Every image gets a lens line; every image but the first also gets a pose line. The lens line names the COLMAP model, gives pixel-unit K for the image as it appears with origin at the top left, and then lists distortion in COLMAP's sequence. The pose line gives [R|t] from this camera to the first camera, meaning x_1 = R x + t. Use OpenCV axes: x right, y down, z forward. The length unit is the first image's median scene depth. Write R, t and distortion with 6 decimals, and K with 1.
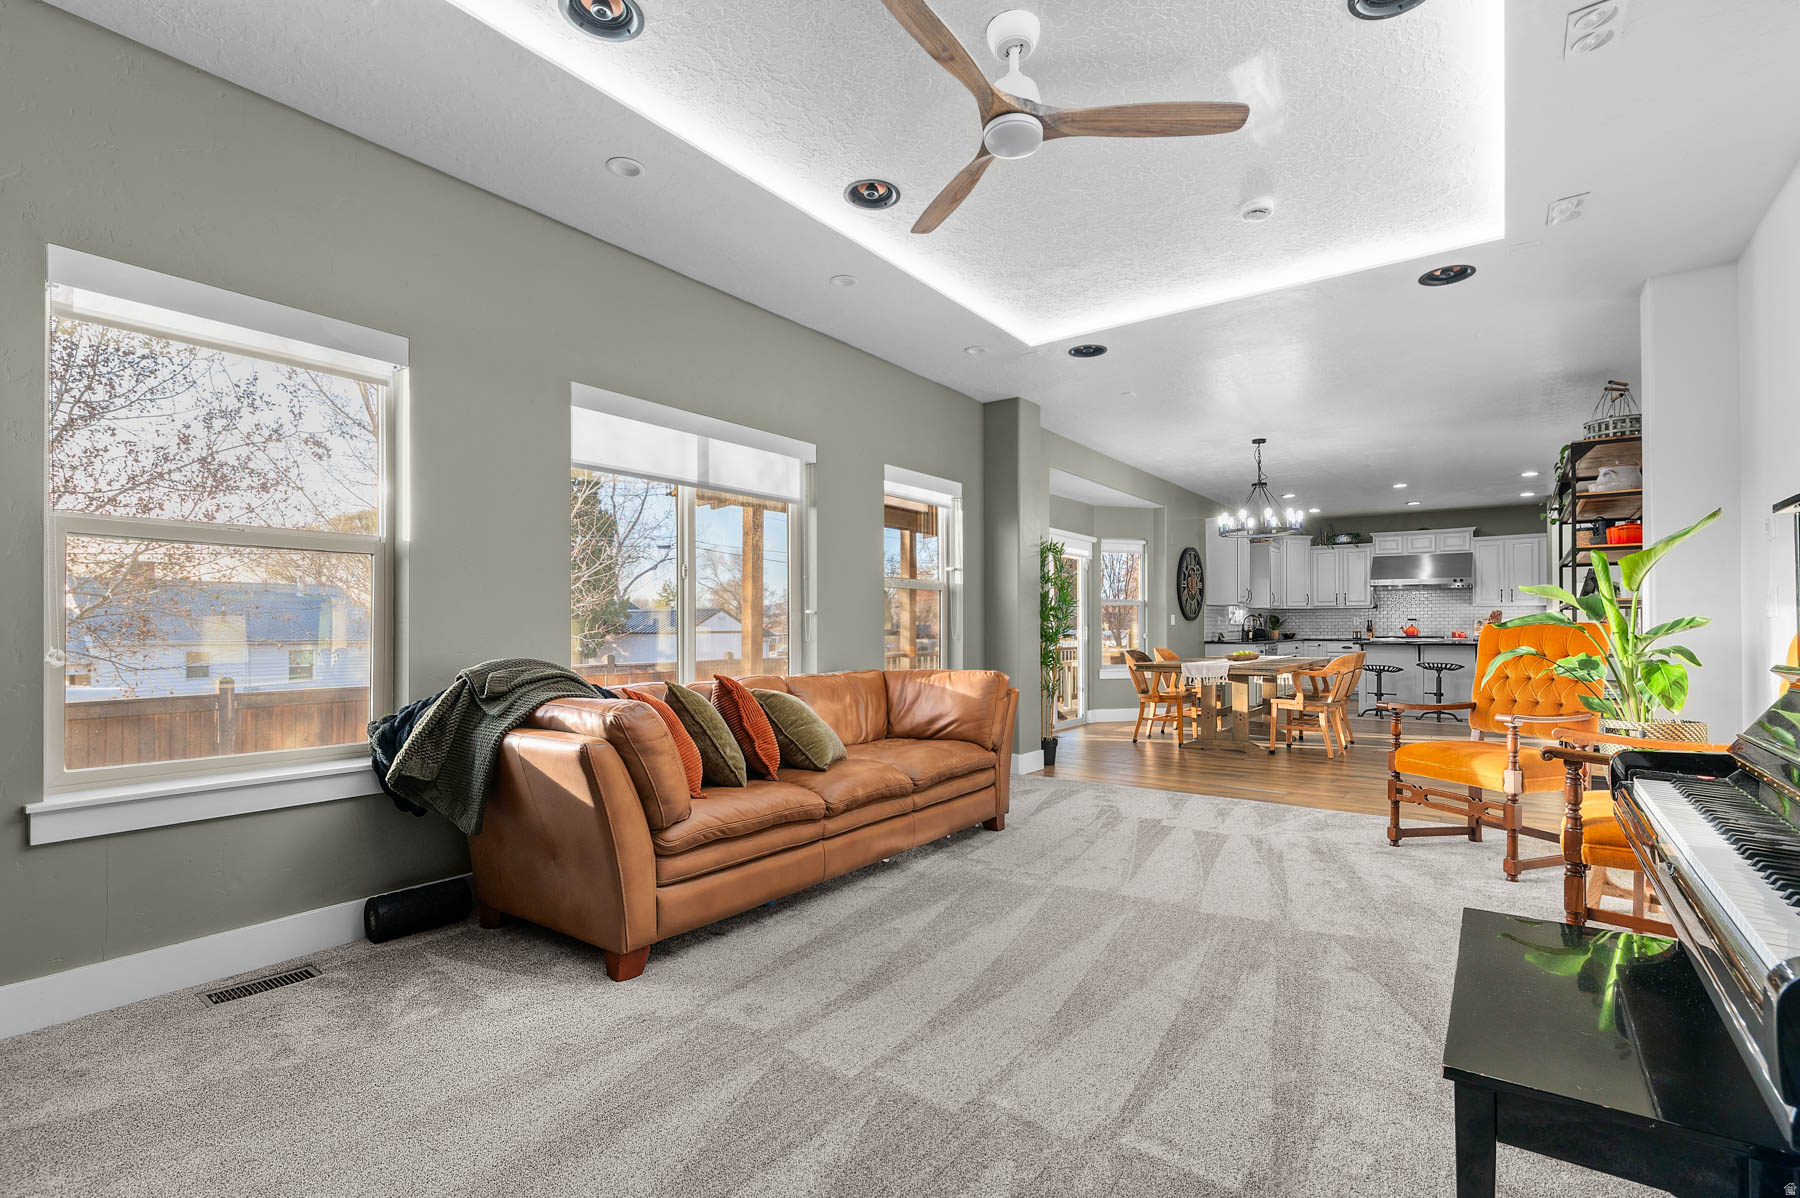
lens RADIAL K [[828.1, 0, 900.9], [0, 828.1, 629.0], [0, 0, 1]] dist [-0.000491, -0.000081]
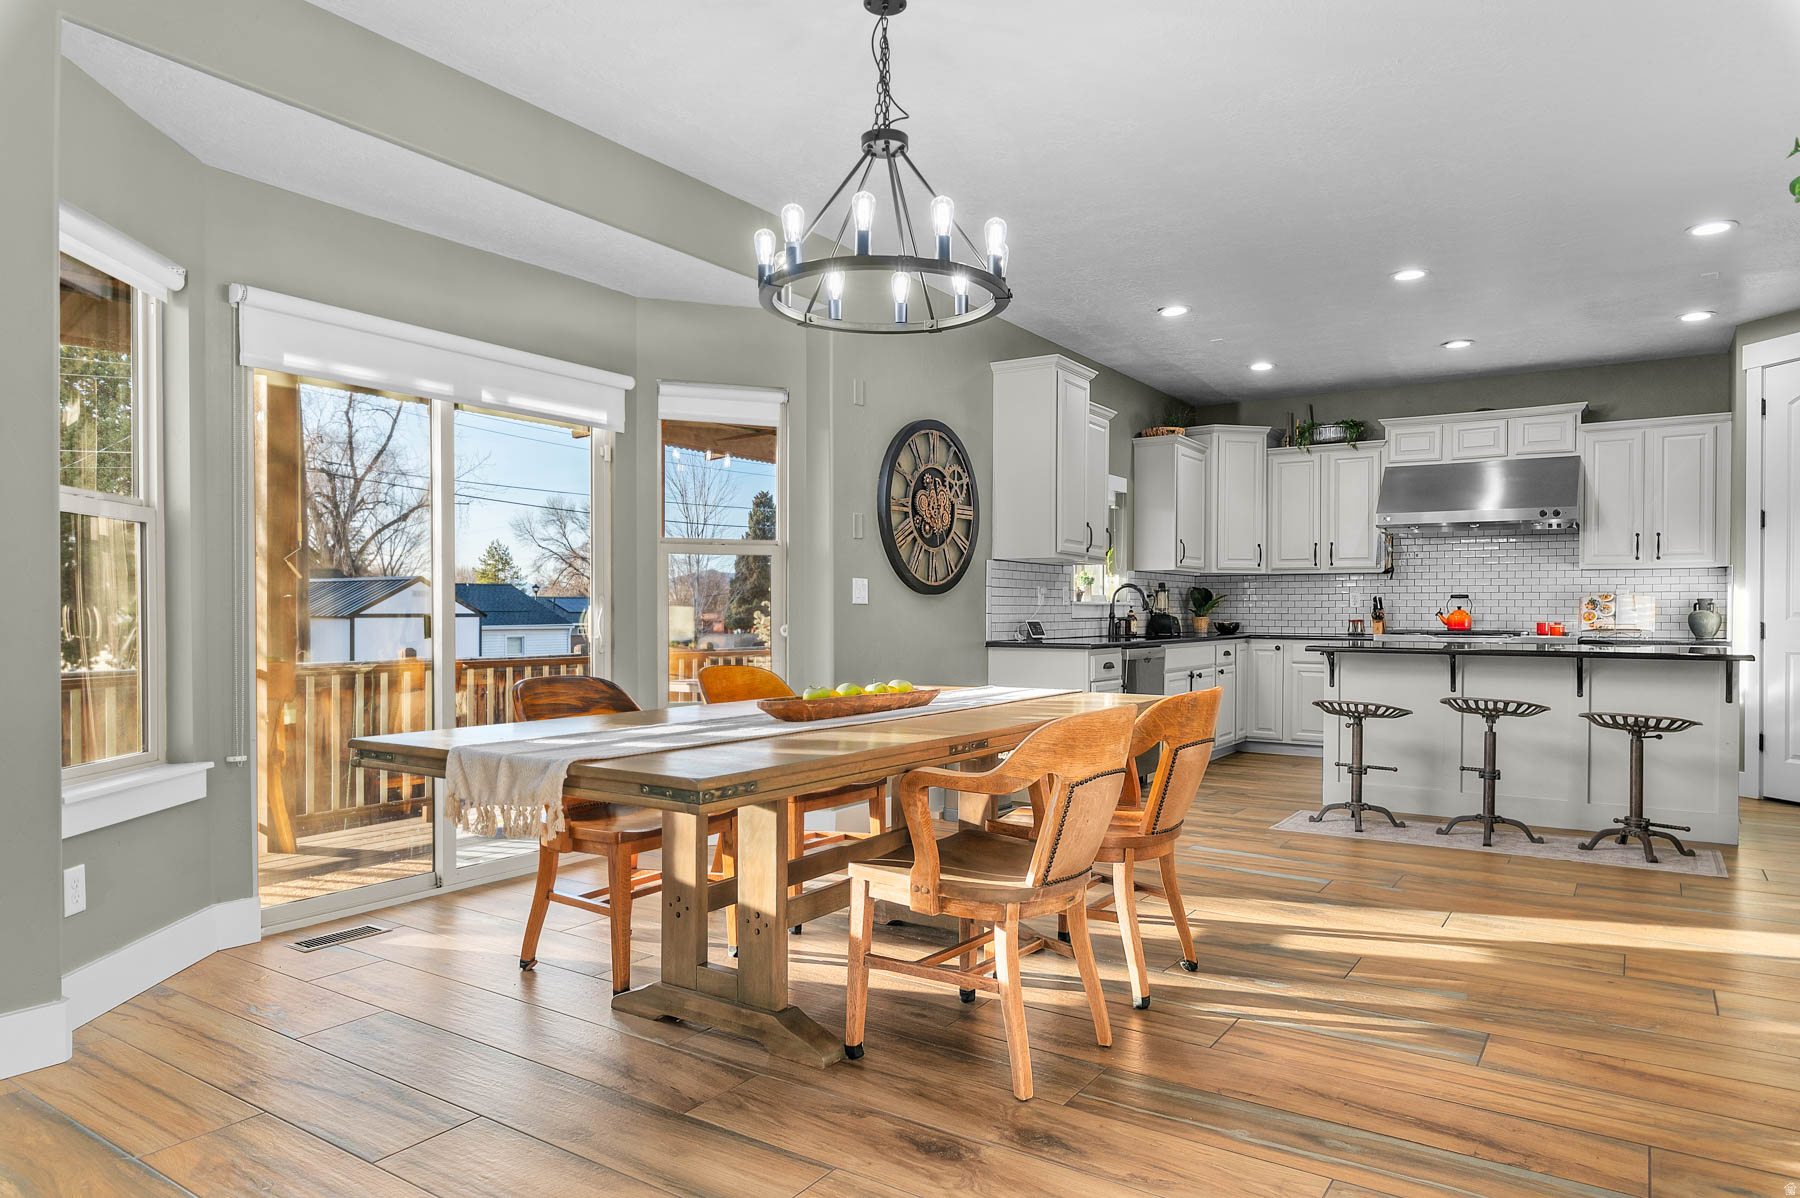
lens RADIAL K [[1122.5, 0, 902.7], [0, 1122.5, 626.5], [0, 0, 1]] dist [-0.002668, -0.001701]
pose [[0.998807, 0.004135, 0.048652, 0.265798], [-0.004723, 0.999917, 0.011981, -0.000059], [-0.048599, -0.012197, 0.998744, 0.368029]]
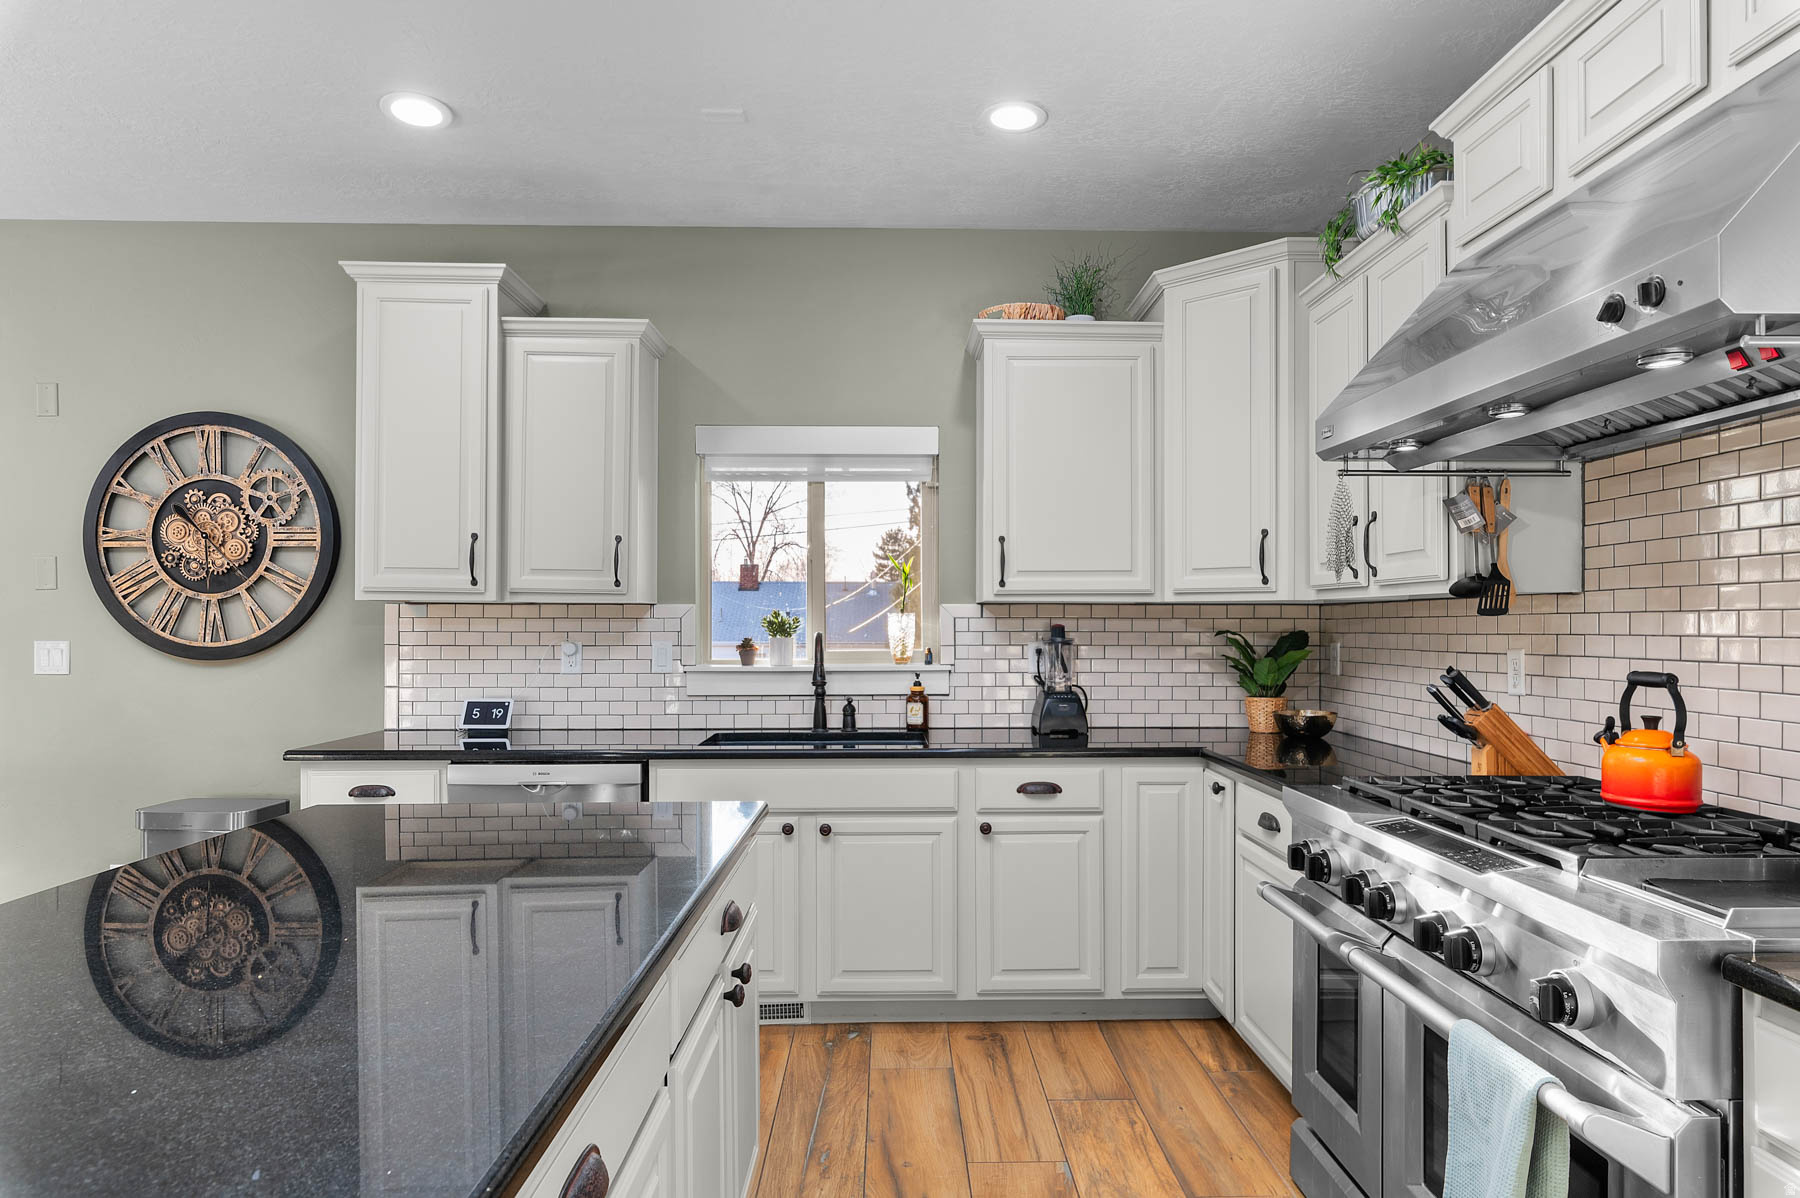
lens RADIAL K [[1085.6, 0, 909.3], [0, 1085.6, 618.1], [0, 0, 1]] dist [-0.002317, -0.000506]
pose [[0.612841, -0.002020, -0.790204, 0.699166], [-0.002108, 0.999989, -0.004191, -0.020483], [0.790204, 0.004234, 0.612830, 0.828610]]
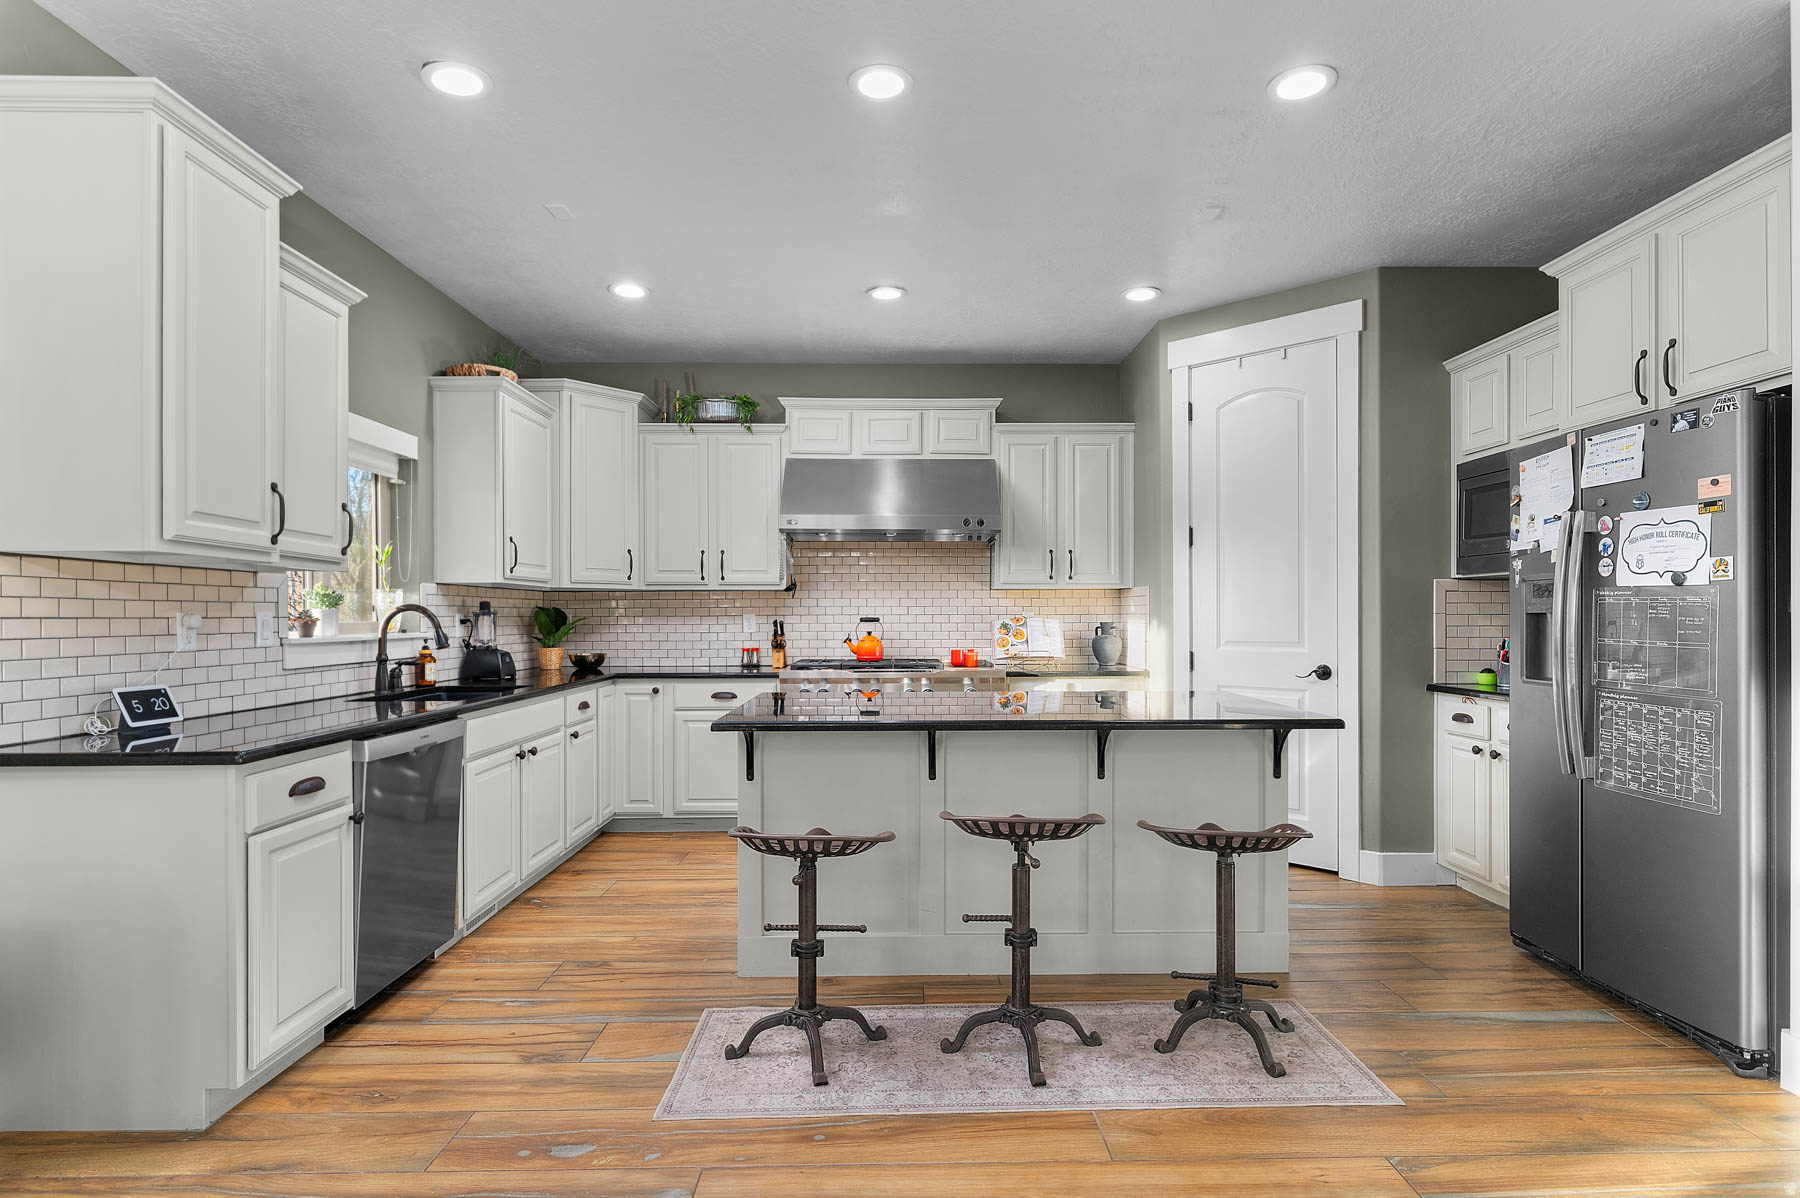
lens RADIAL K [[911.2, 0, 916.5], [0, 911.2, 617.6], [0, 0, 1]] dist [-0.002165, 0.000072]
pose [[0.790669, -0.001773, 0.612241, 0.372042], [0.002665, 0.999996, -0.000547, -0.012444], [-0.612238, 0.002064, 0.790671, 0.651155]]
